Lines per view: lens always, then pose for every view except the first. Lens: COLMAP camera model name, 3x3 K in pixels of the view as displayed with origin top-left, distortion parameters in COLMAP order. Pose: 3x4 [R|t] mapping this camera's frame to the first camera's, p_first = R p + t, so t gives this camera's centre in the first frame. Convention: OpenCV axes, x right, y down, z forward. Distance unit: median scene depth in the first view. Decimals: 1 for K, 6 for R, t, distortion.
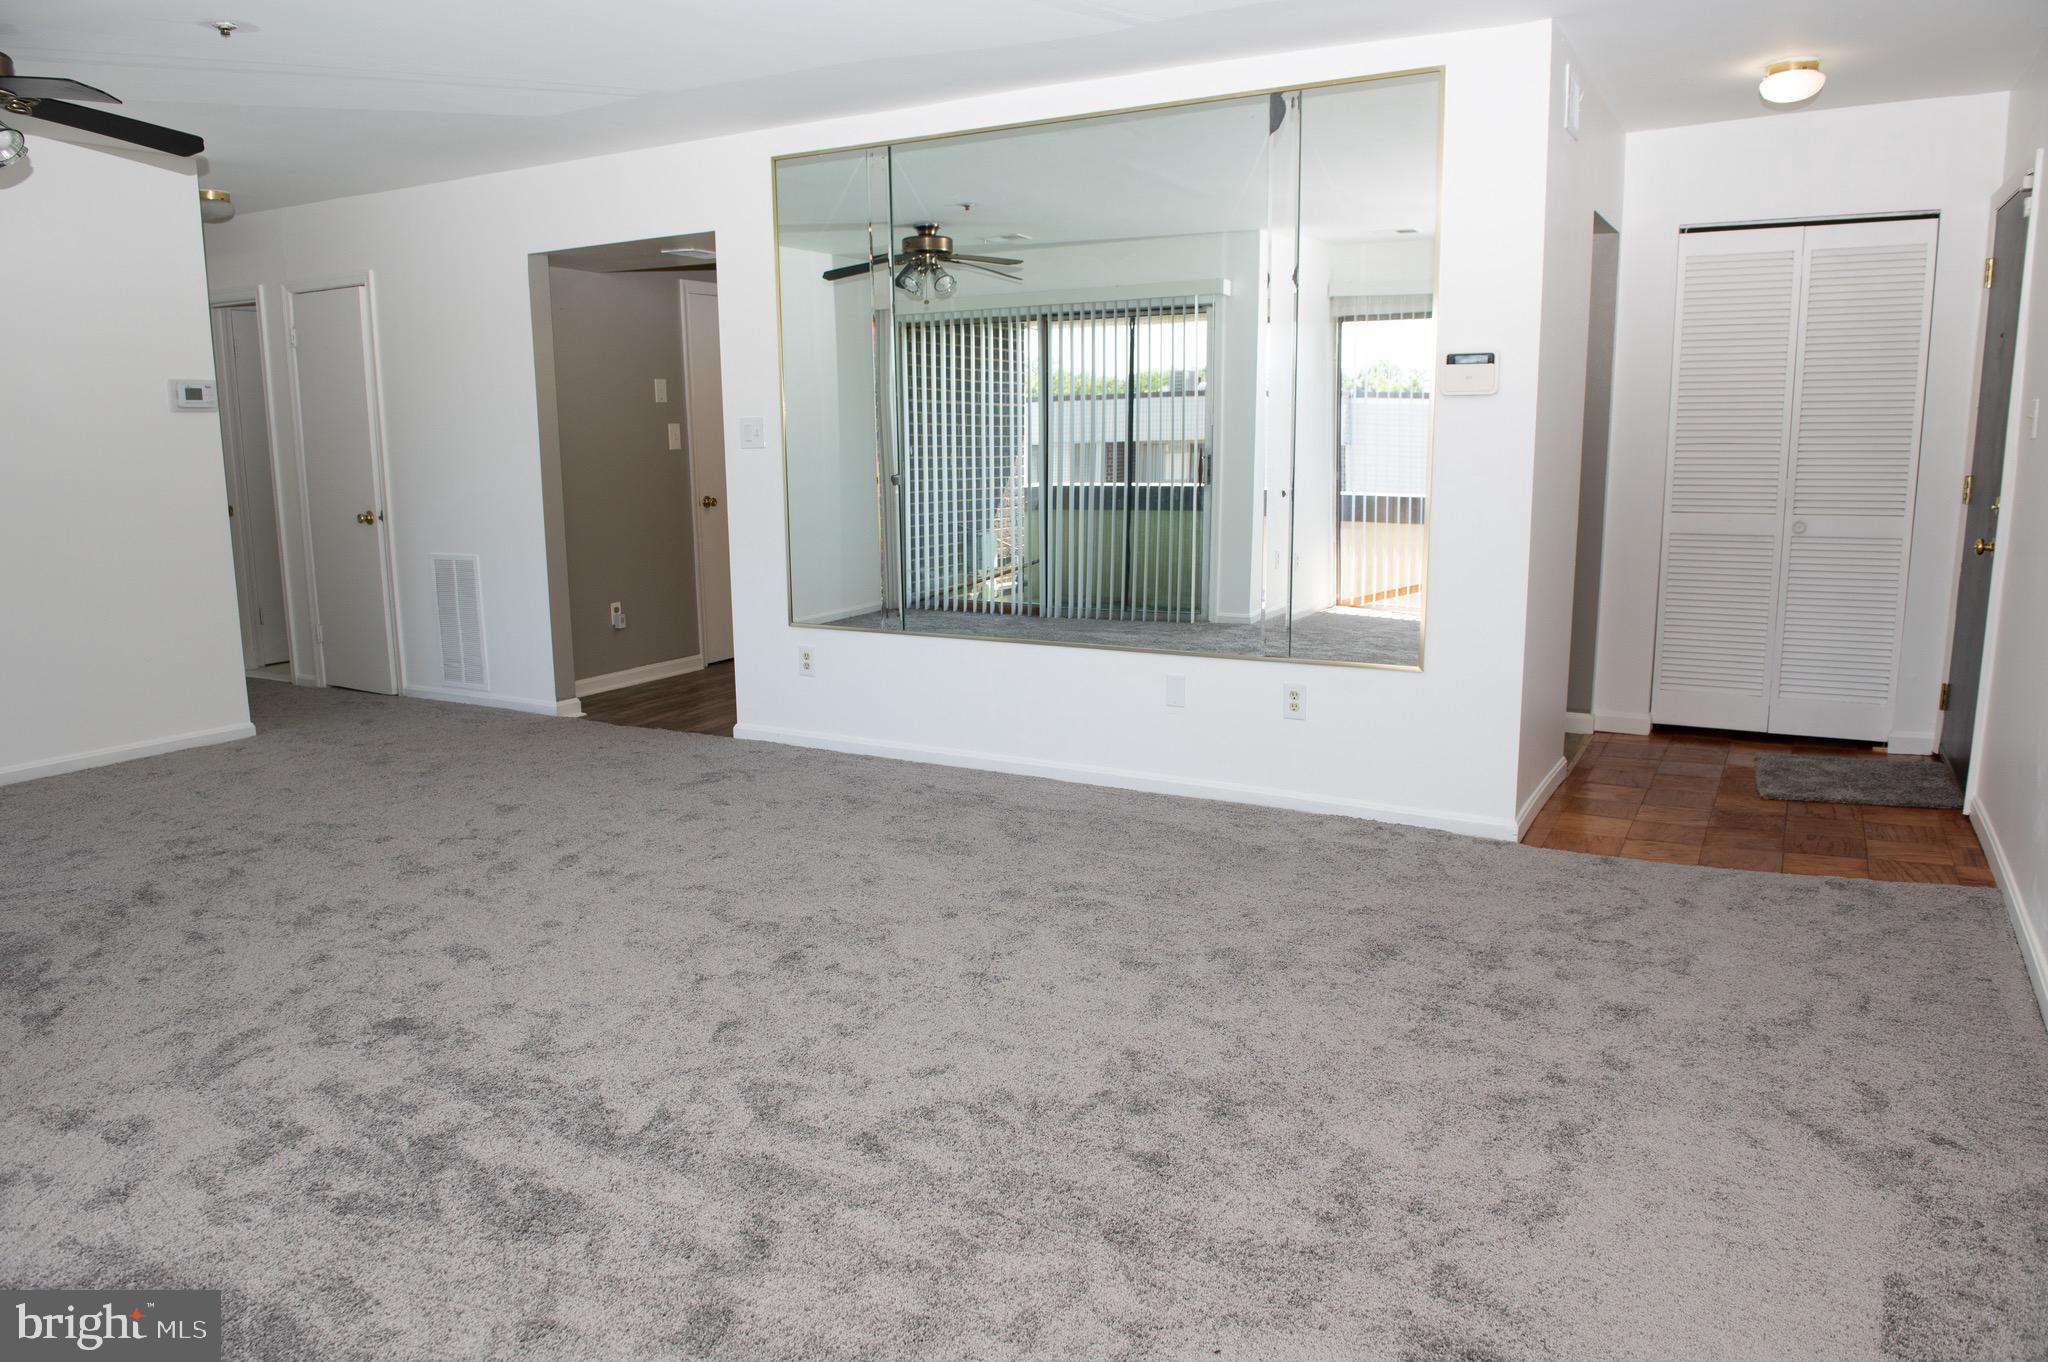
lens RADIAL K [[1404.9, 0, 1024.0], [0, 1404.9, 681.0], [0, 0, 1]] dist [-0.048142, -0.003282]
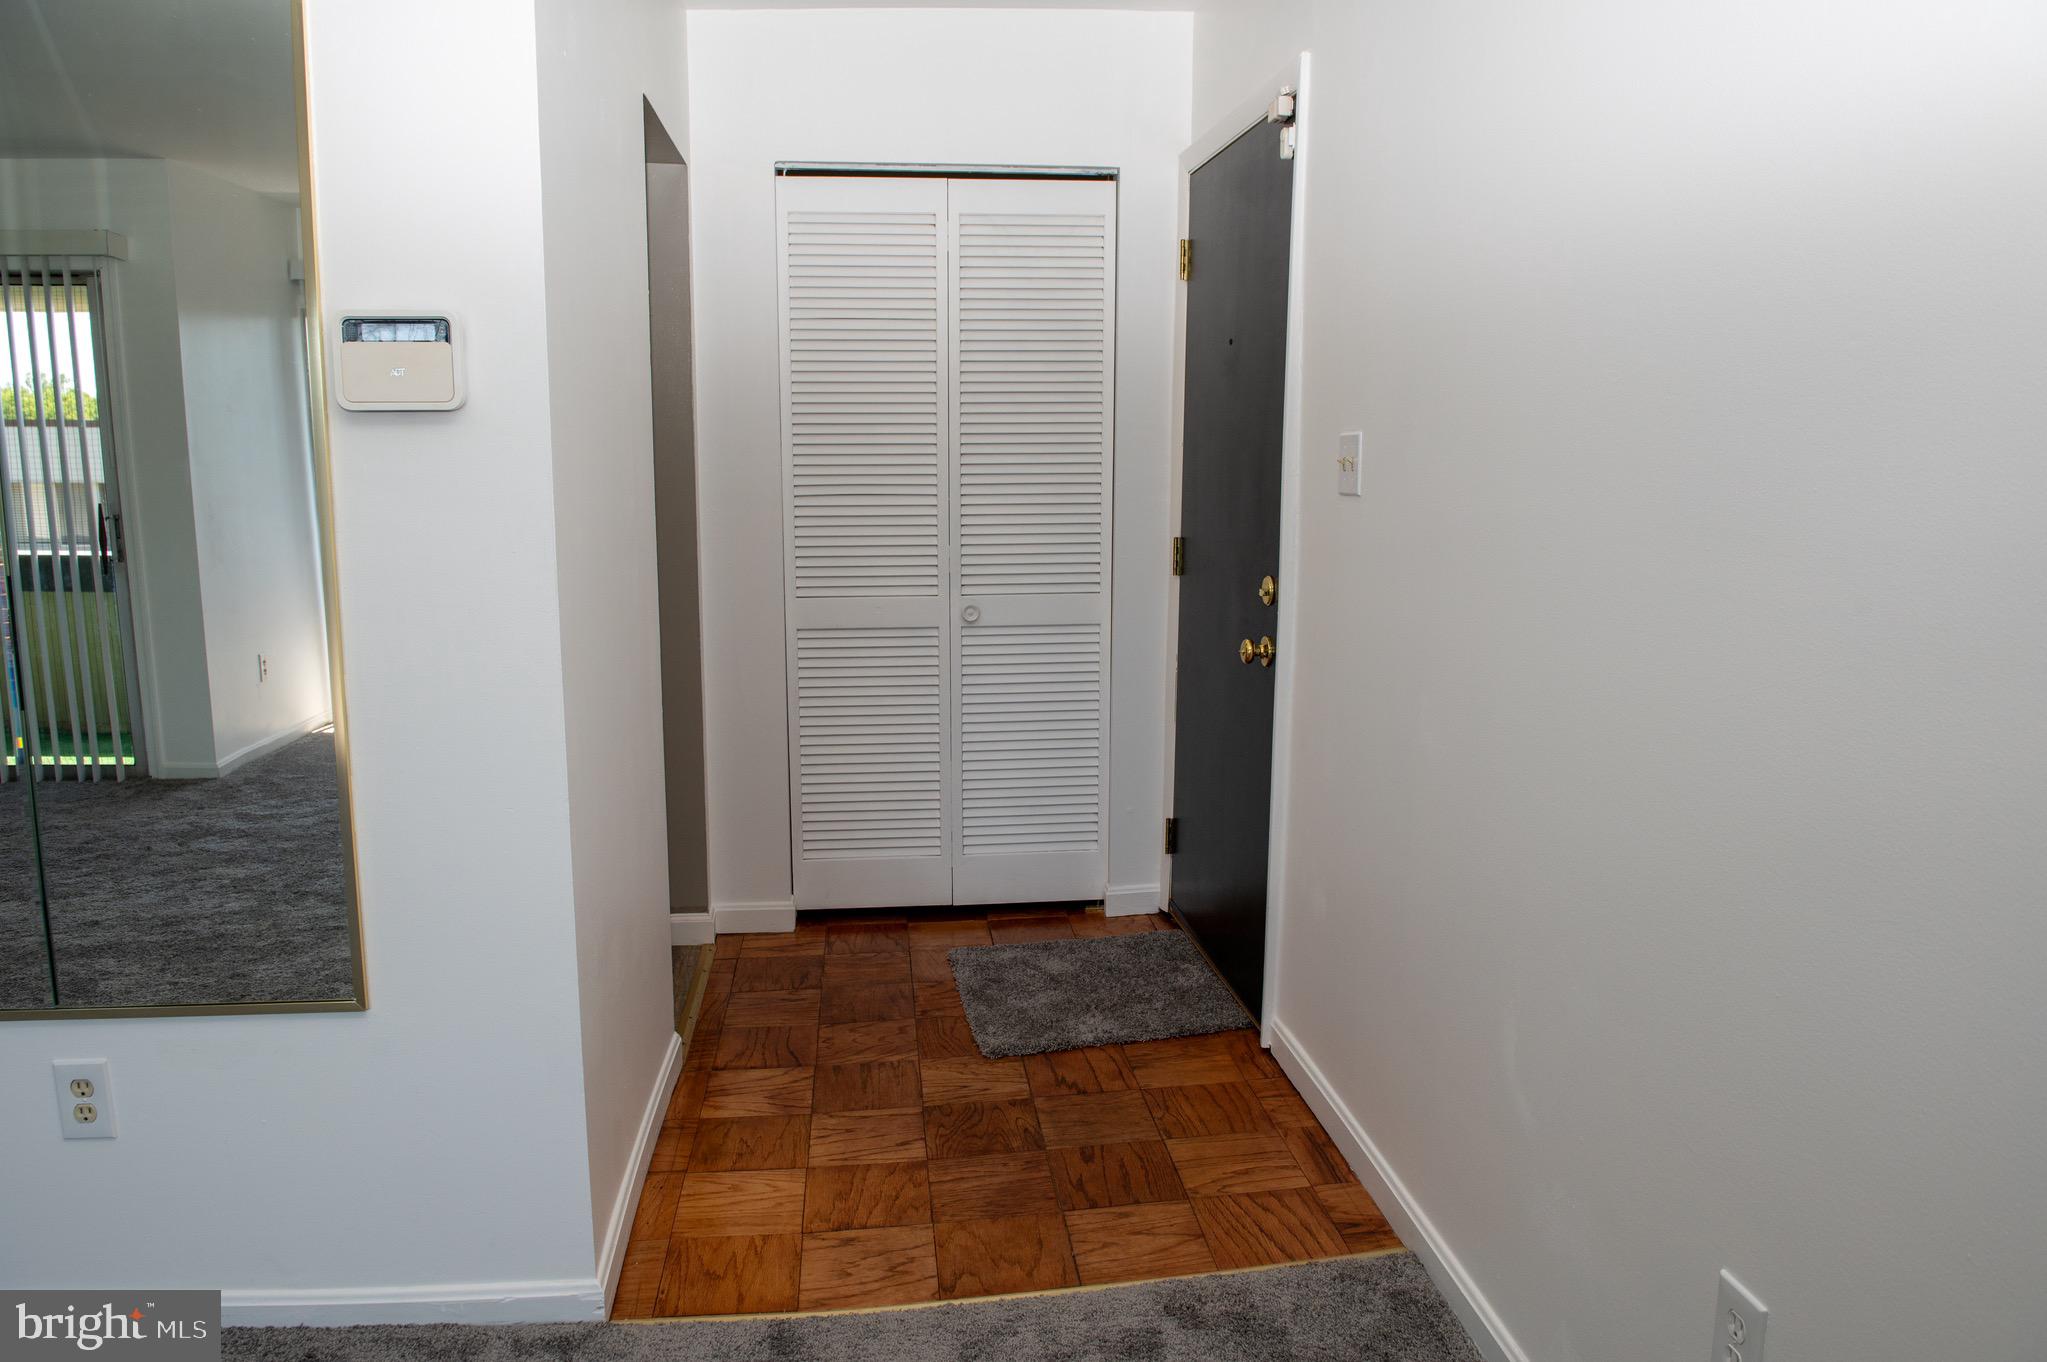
lens RADIAL K [[1430.7, 0, 1027.0], [0, 1430.7, 684.4], [0, 0, 1]] dist [-0.047552, -0.004808]
pose [[0.810945, -0.080758, 0.579523, 0.176368], [0.093393, 0.995597, 0.008050, -0.085209], [-0.577621, 0.047595, 0.814916, 0.430251]]
